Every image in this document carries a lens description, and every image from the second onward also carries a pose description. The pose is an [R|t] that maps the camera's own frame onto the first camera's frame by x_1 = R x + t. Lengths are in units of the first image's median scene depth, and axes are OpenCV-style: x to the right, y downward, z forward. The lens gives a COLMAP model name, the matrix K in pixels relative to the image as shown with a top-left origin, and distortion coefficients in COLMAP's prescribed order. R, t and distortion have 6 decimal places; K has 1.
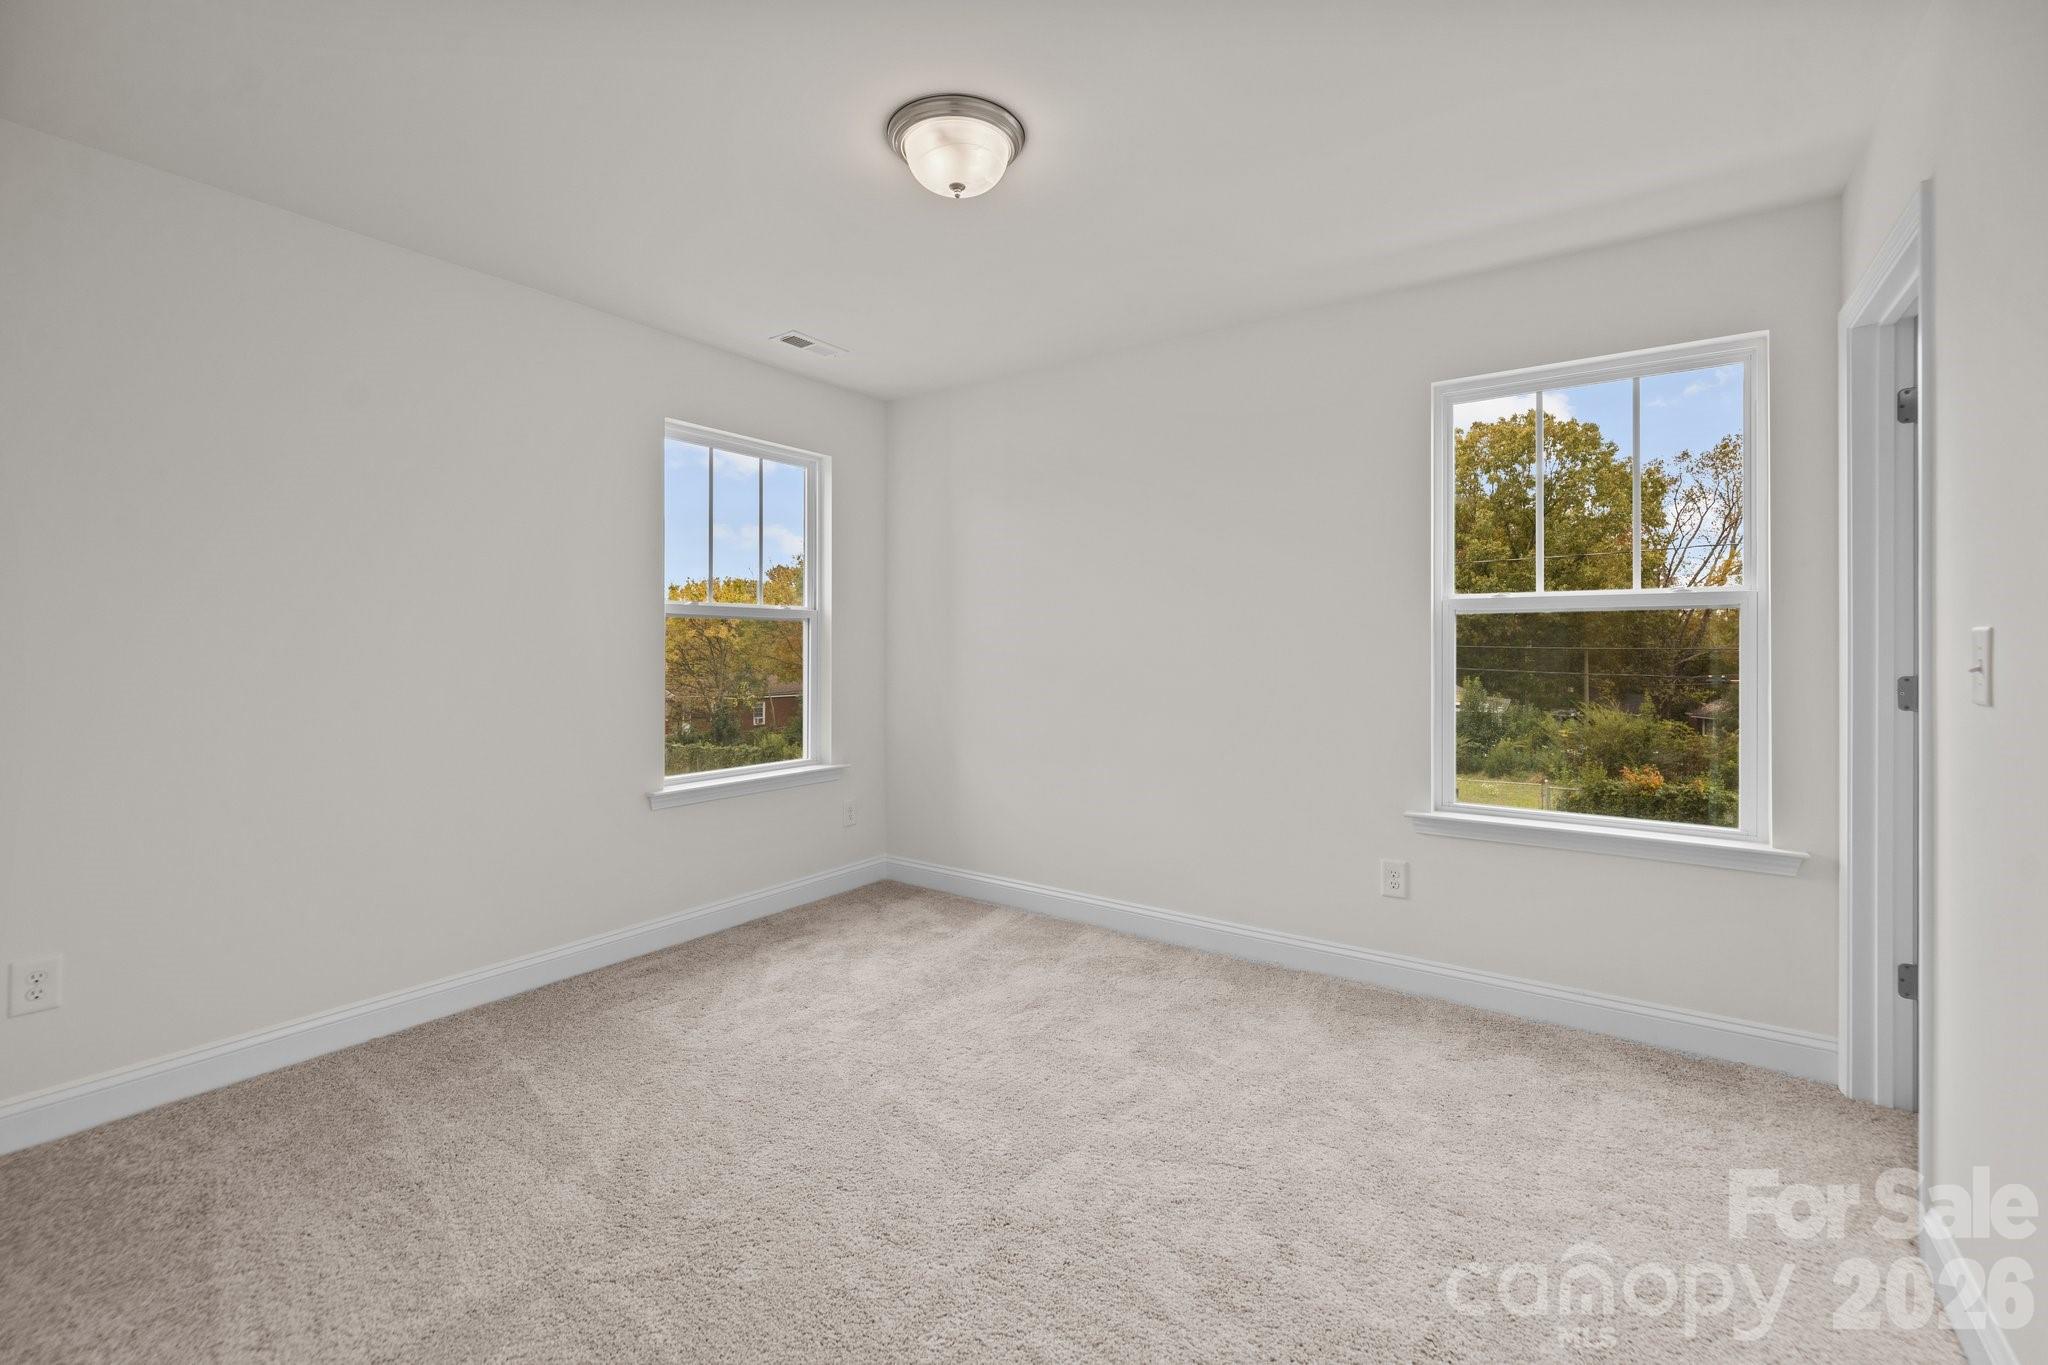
lens RADIAL K [[866.3, 0, 1025.1], [0, 866.3, 670.6], [0, 0, 1]] dist [-0.006209, 0.001052]
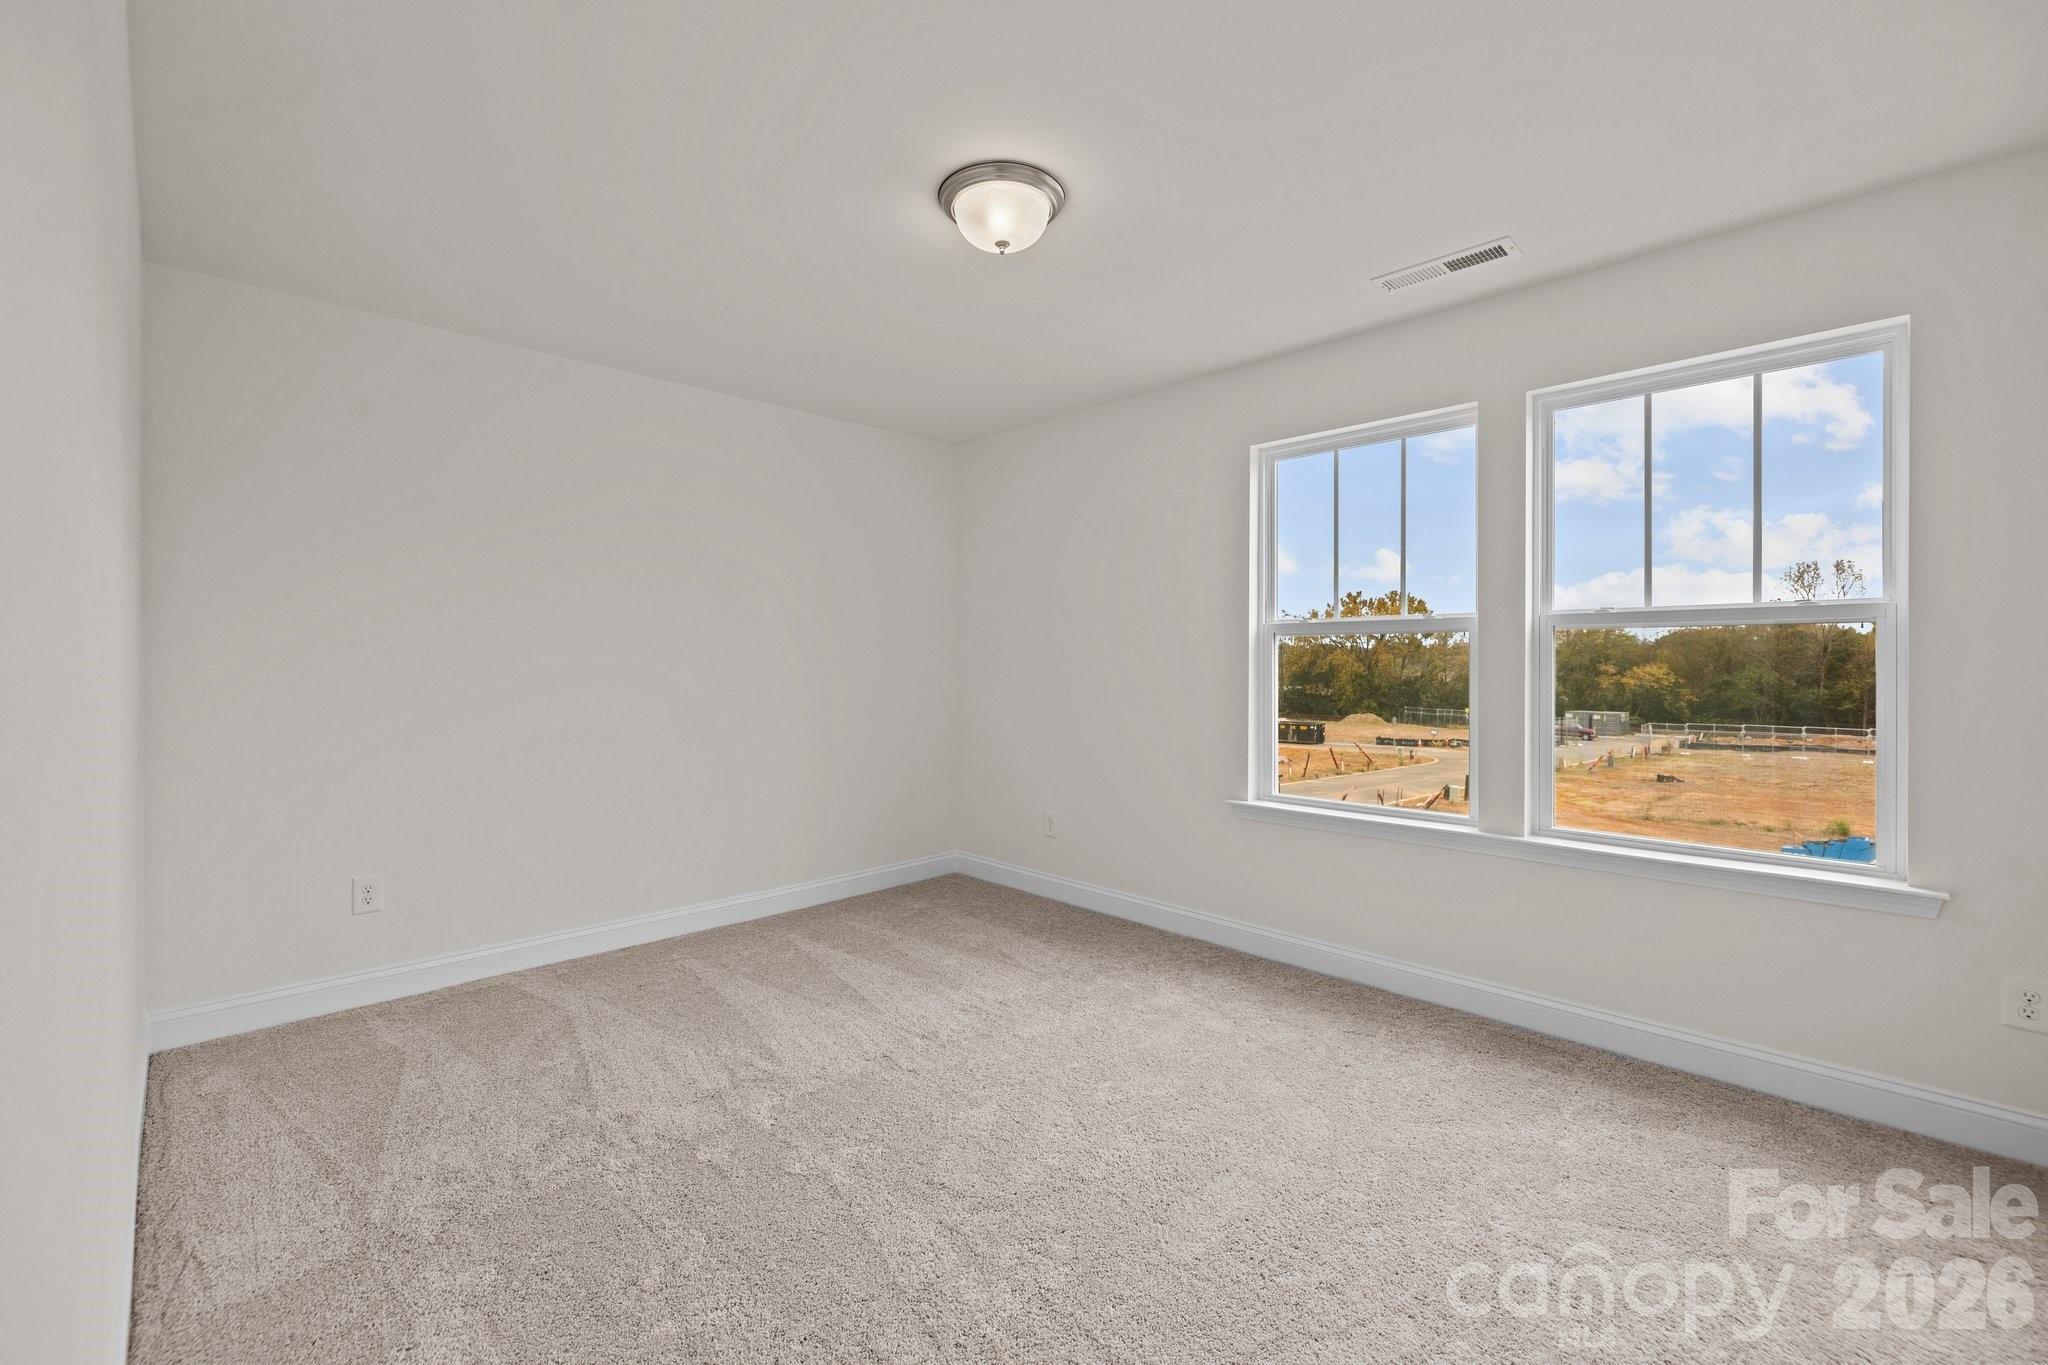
lens RADIAL K [[866.3, 0, 999.9], [0, 866.3, 703.8], [0, 0, 1]] dist [-0.006209, 0.001052]
pose [[0.982677, 0.013704, -0.184821, 0.129752], [-0.009759, 0.999705, 0.022235, 0.001816], [0.185072, -0.020046, 0.982521, -0.095650]]
